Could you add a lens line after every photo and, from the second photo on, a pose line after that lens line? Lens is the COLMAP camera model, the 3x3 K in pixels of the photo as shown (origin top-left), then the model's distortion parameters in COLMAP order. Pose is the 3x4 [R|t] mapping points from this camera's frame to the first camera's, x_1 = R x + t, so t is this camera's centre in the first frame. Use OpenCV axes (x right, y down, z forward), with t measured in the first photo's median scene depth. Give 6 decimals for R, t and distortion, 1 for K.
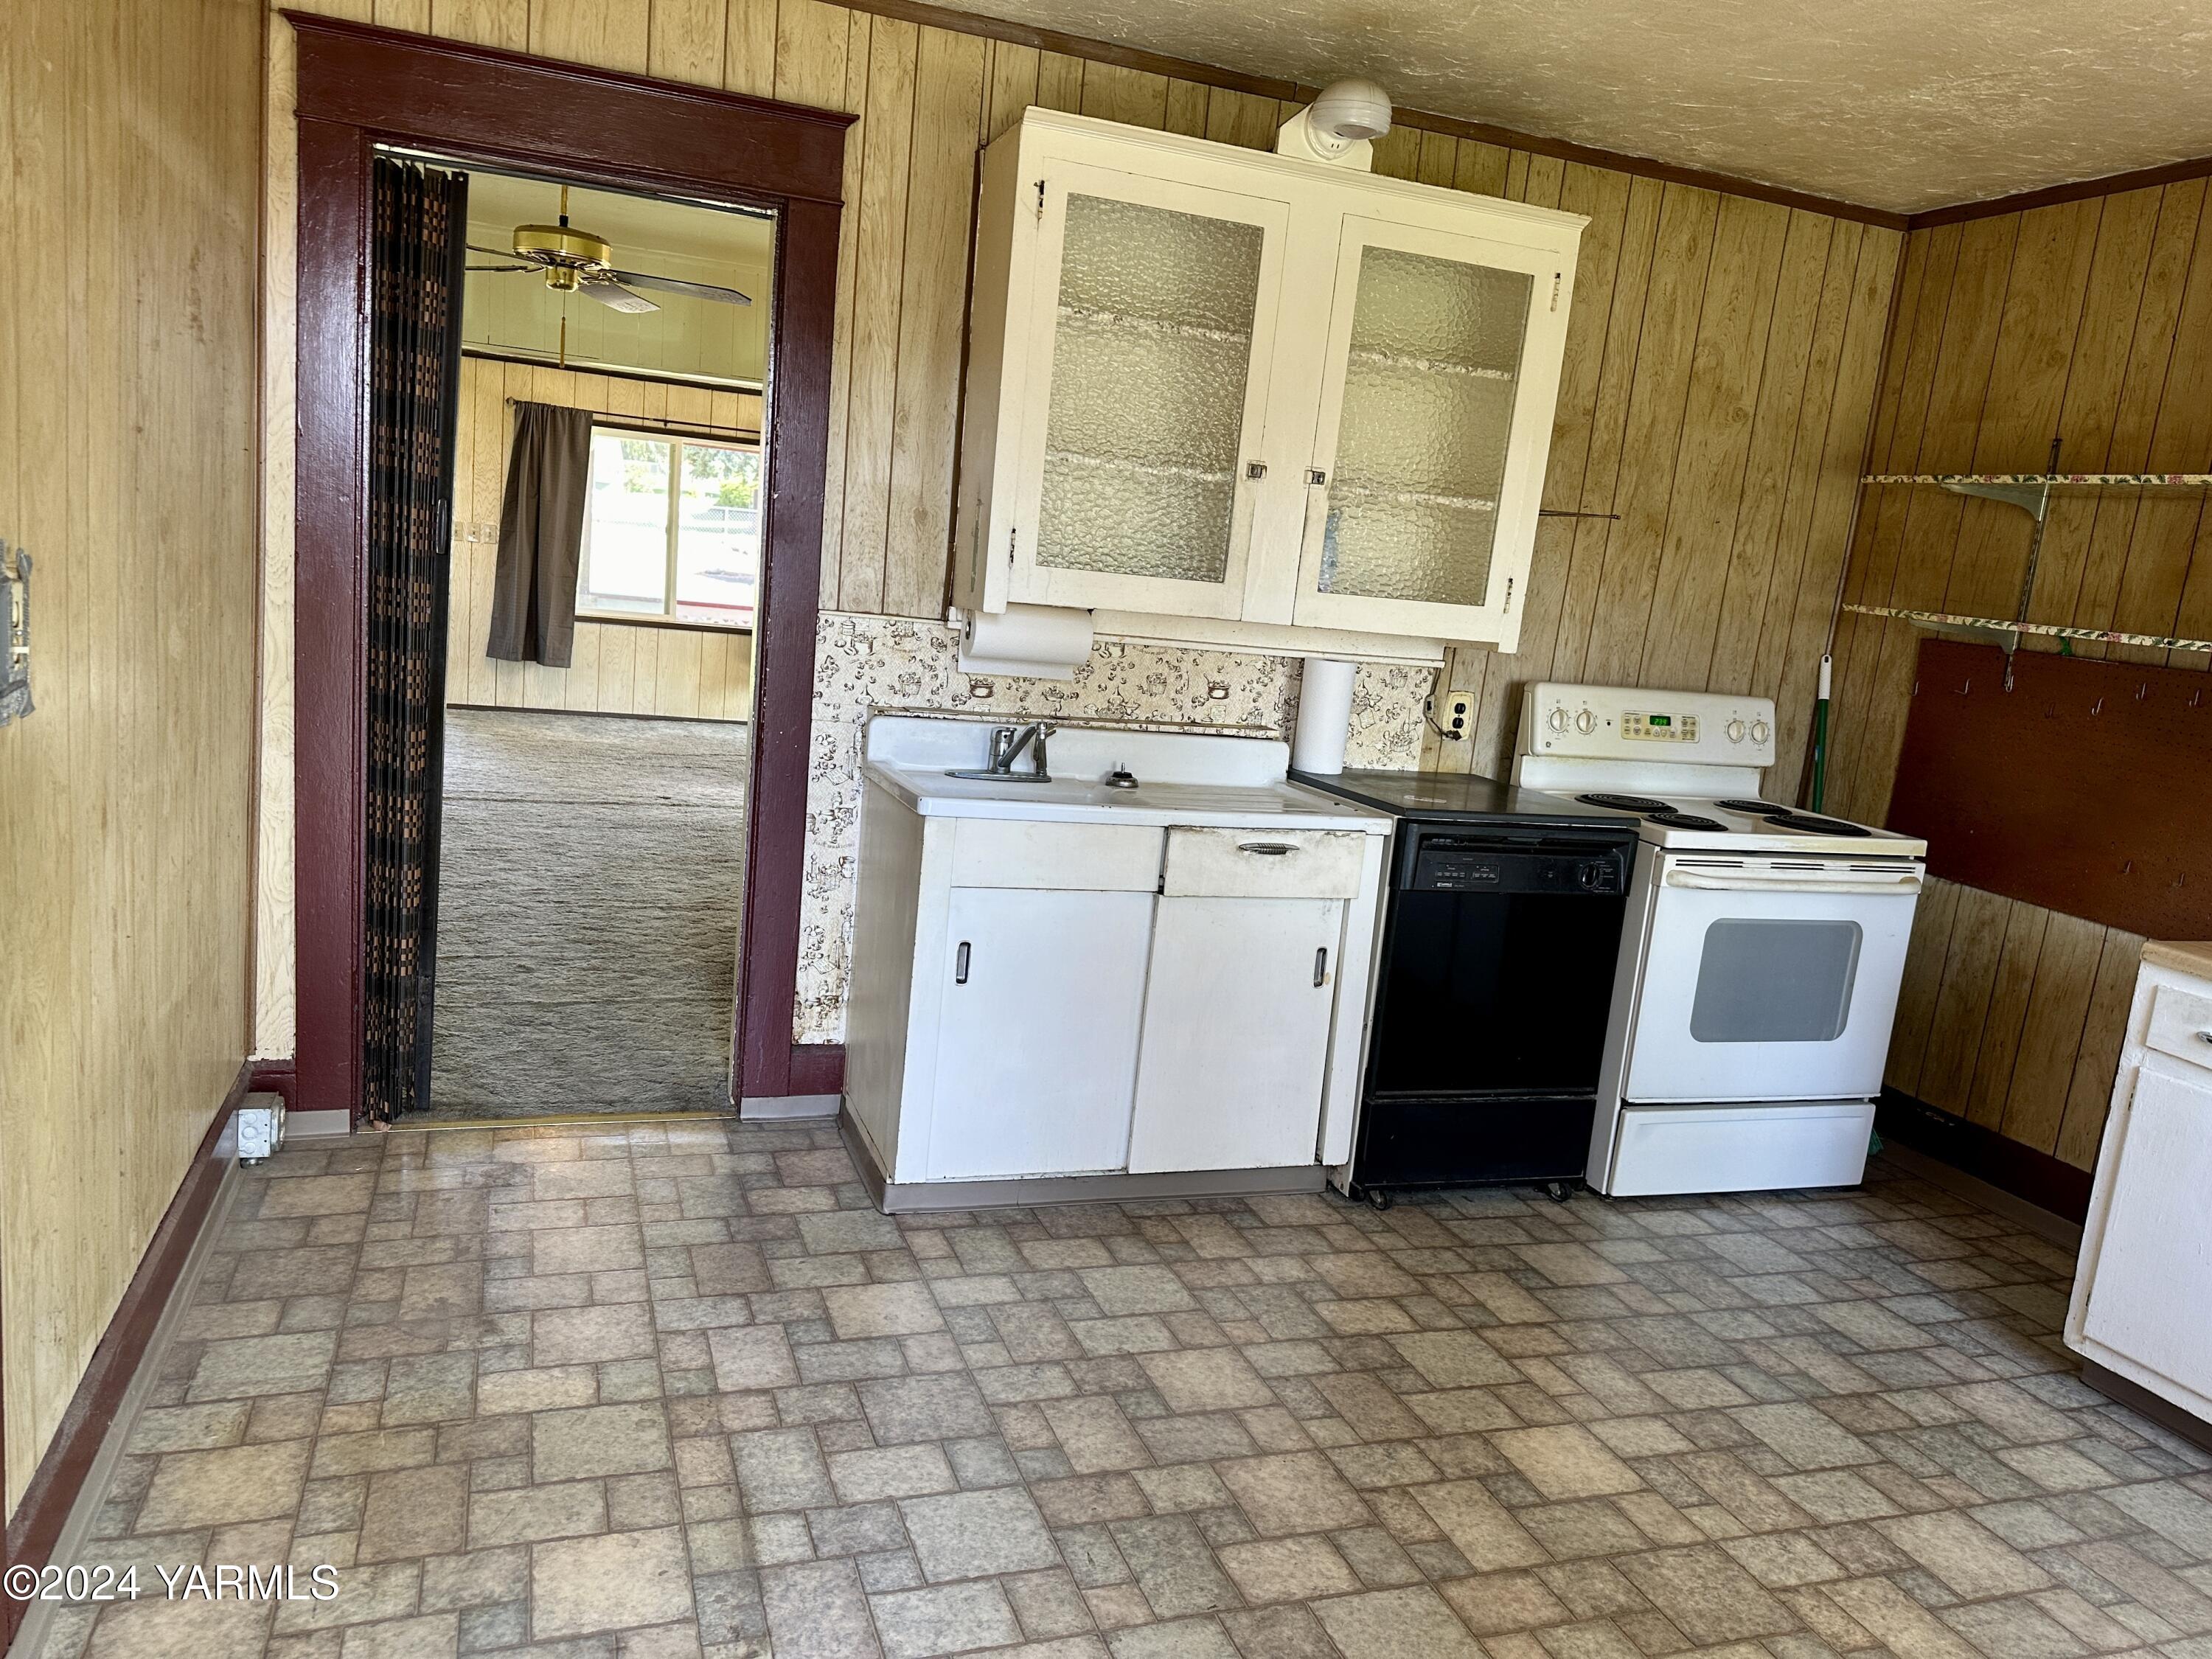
lens RADIAL K [[1539.9, 0, 1106.0], [0, 1539.9, 829.5], [0, 0, 1]] dist [0.118333, -0.186501]
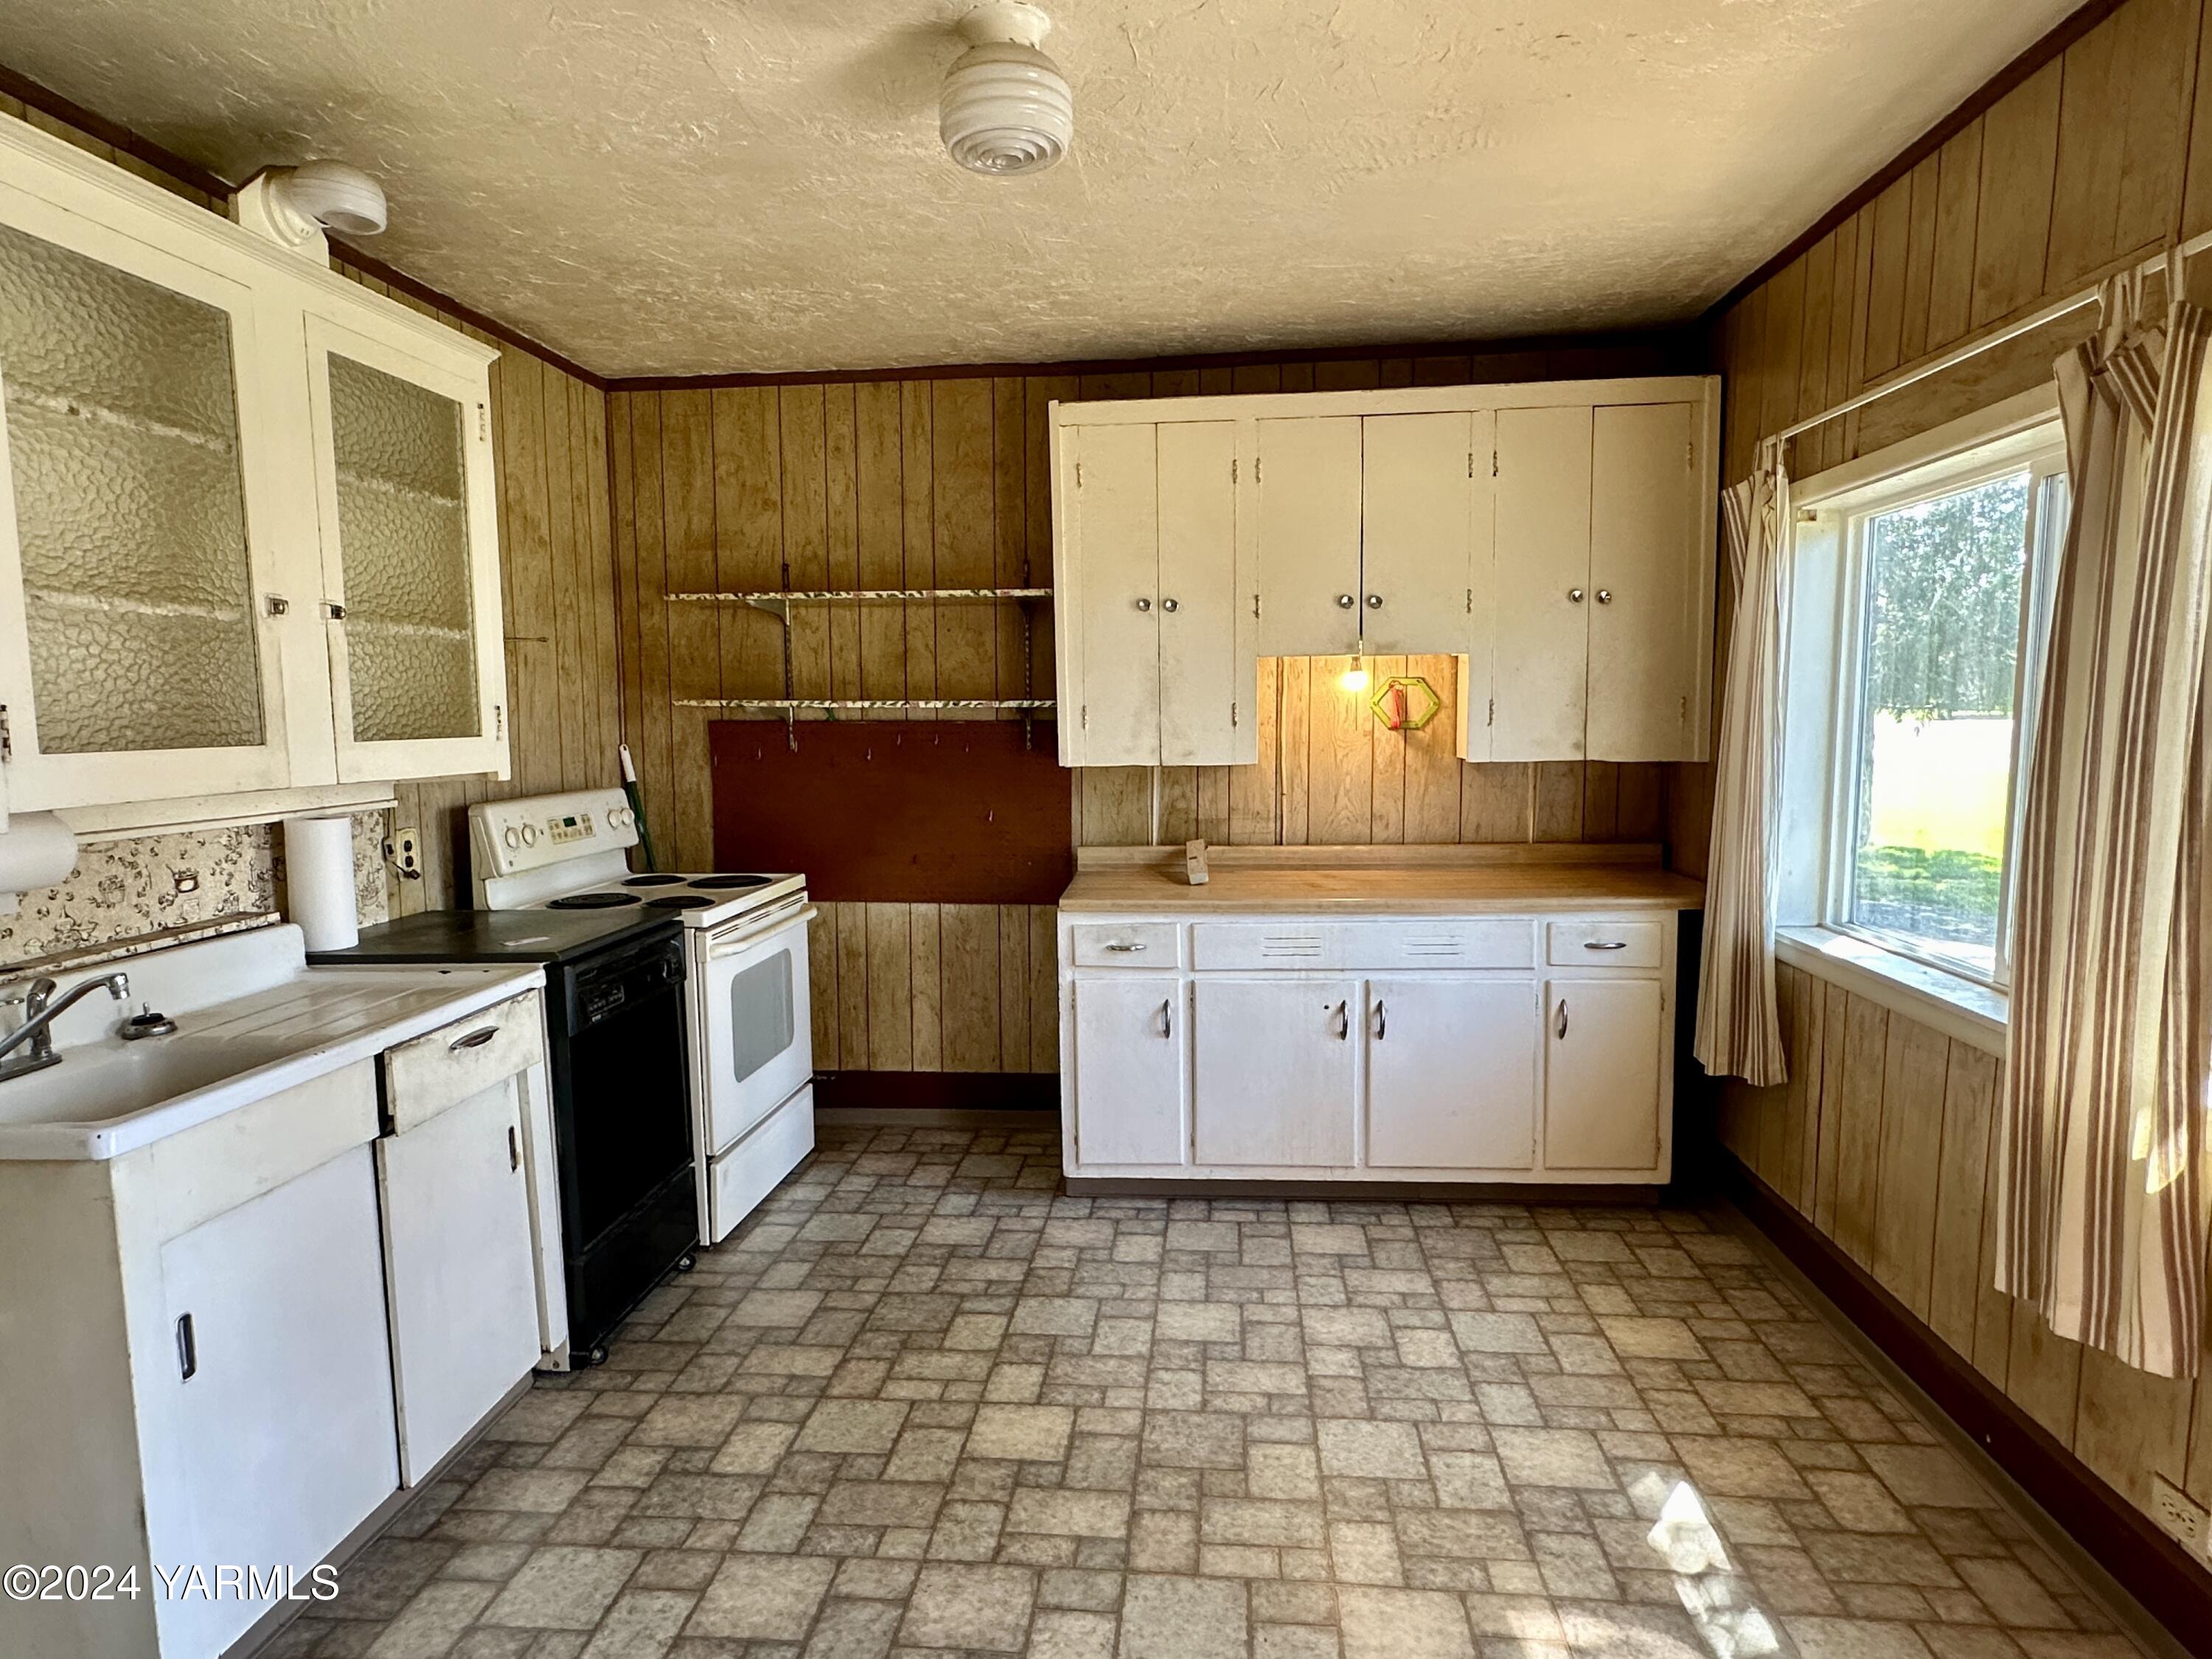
lens RADIAL K [[1285.3, 0, 1095.0], [0, 1285.3, 844.7], [0, 0, 1]] dist [-0.001265, -0.000193]
pose [[0.427211, -0.197287, 0.882366, -0.314797], [0.211156, 0.970687, 0.114800, -0.089458], [-0.879150, 0.137273, 0.456346, 0.306960]]
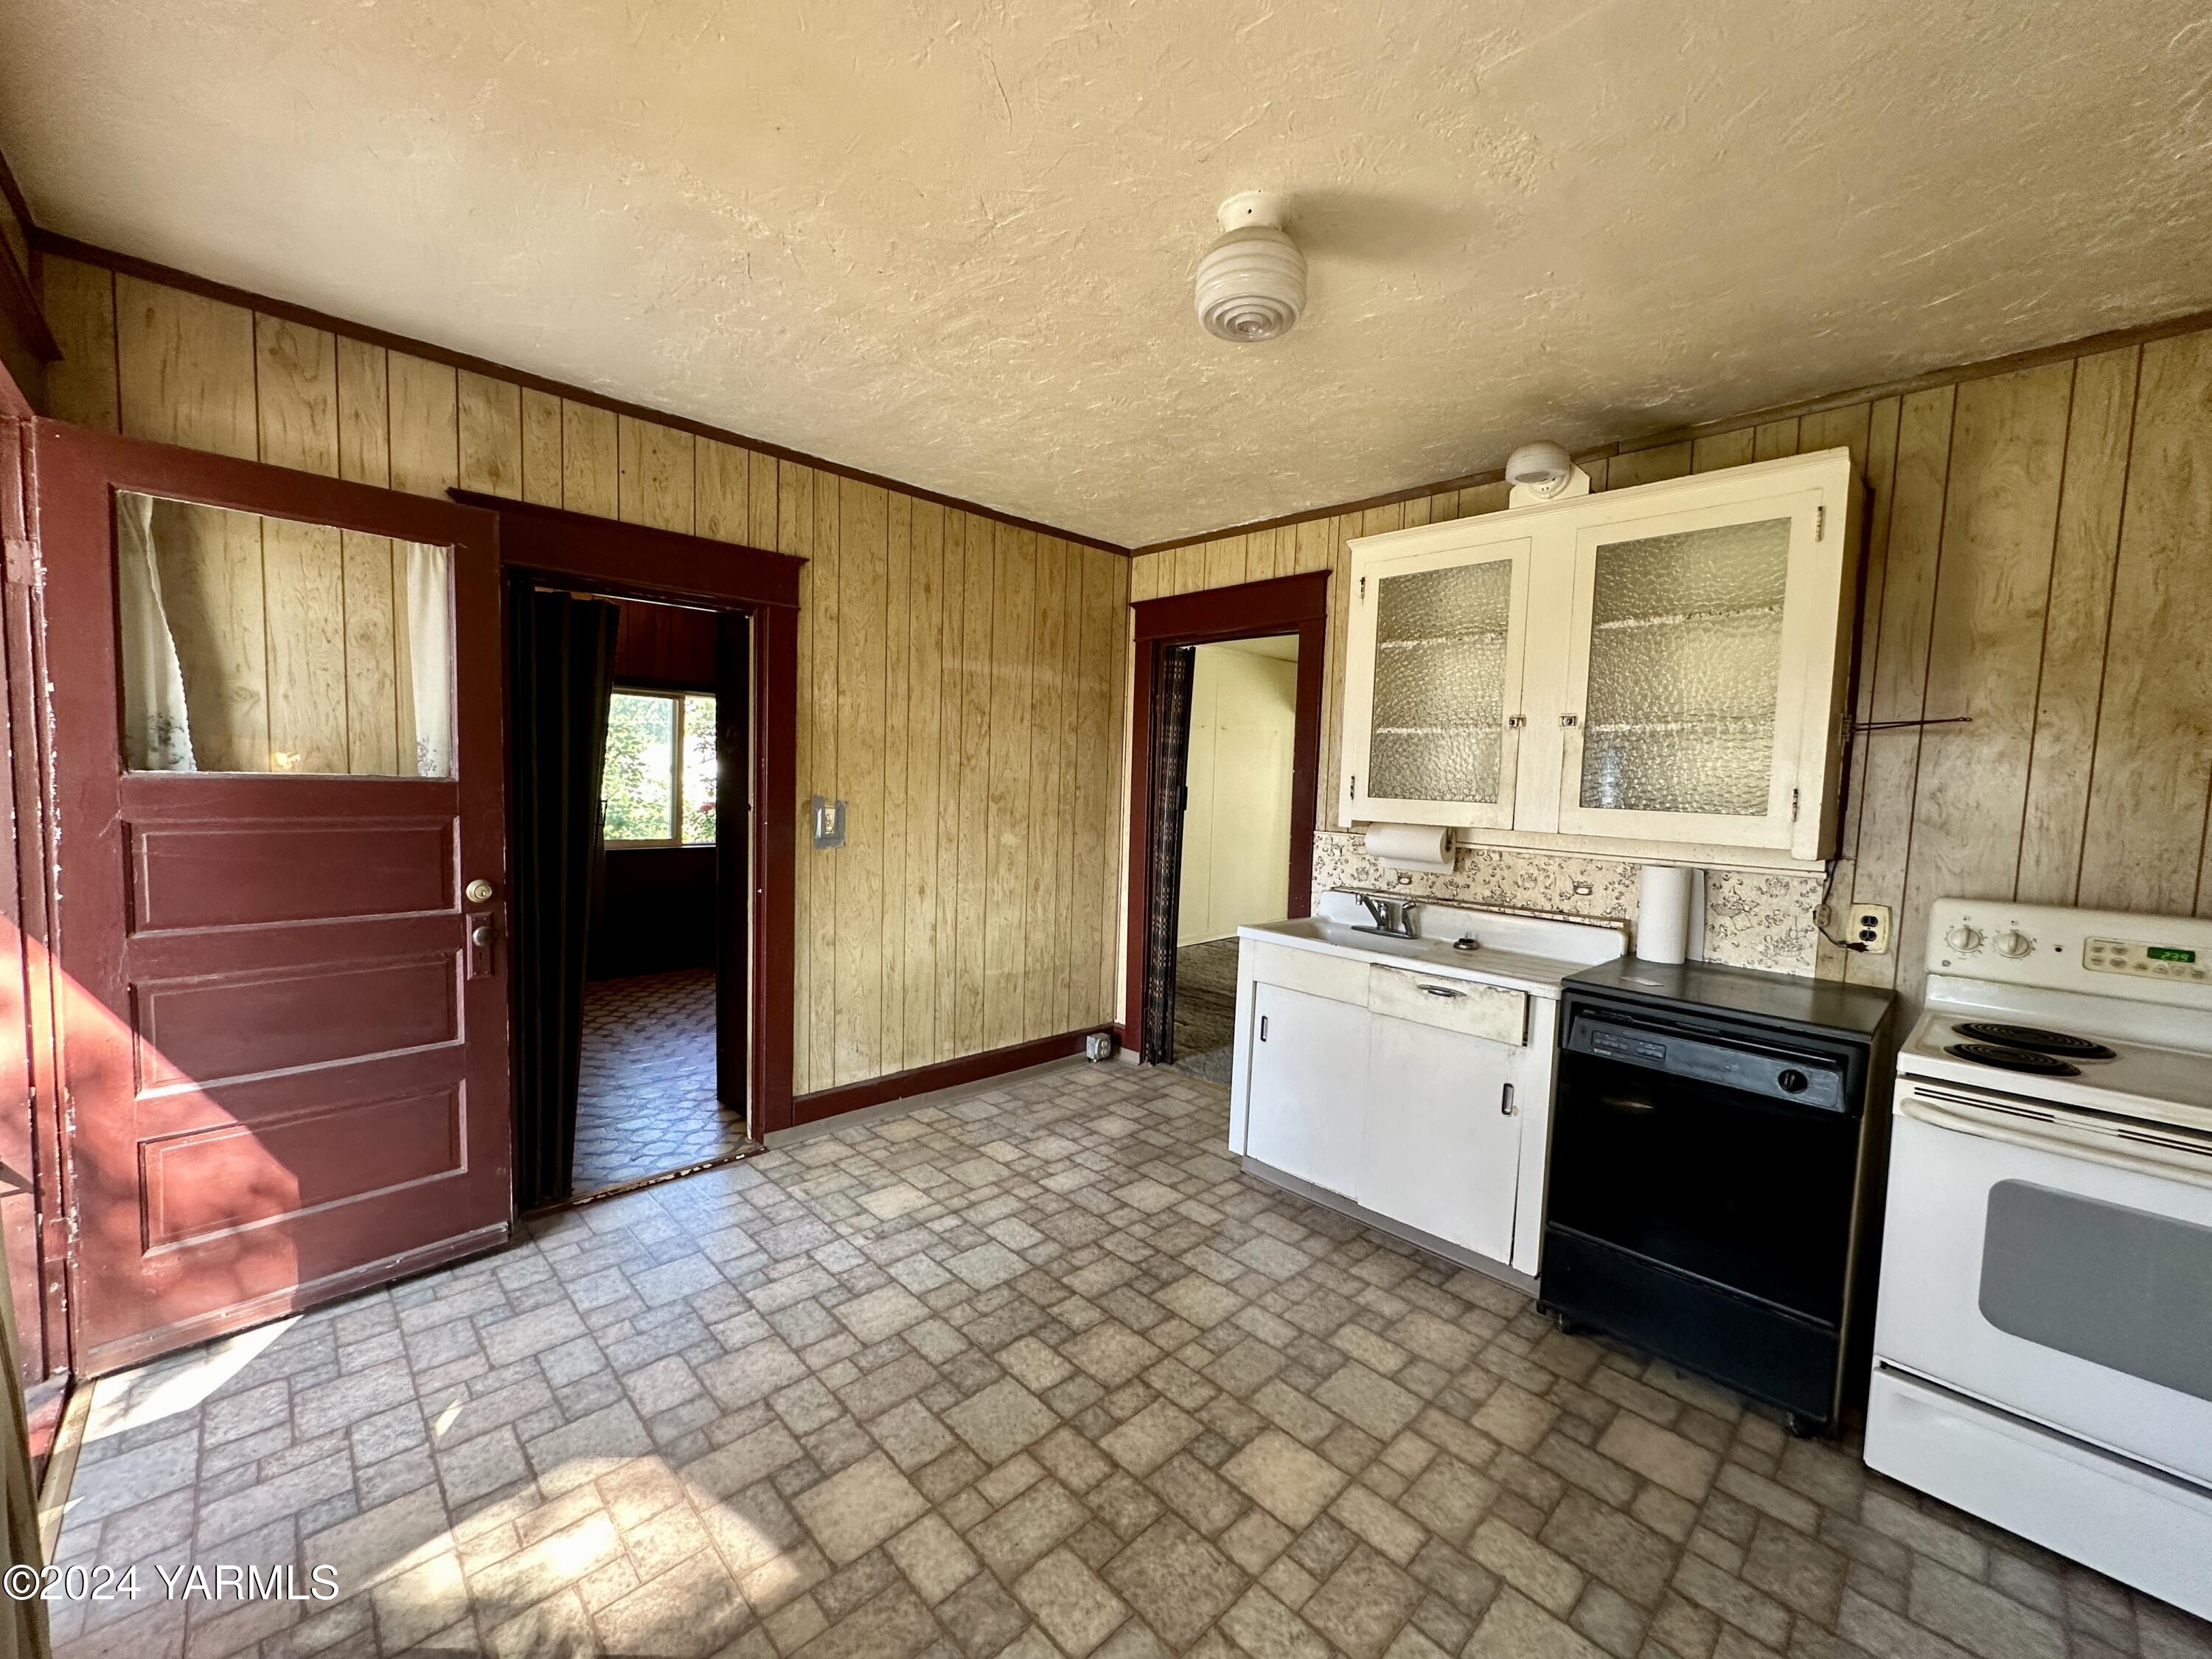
lens RADIAL K [[884.1, 0, 1106.0], [0, 884.1, 829.5], [0, 0, 1]] dist [-0.001900, -0.000363]
pose [[0.416392, -0.026237, -0.908807, 0.607309], [-0.151759, 0.983555, -0.097927, -0.005796], [0.896430, 0.178696, 0.405562, 0.346046]]
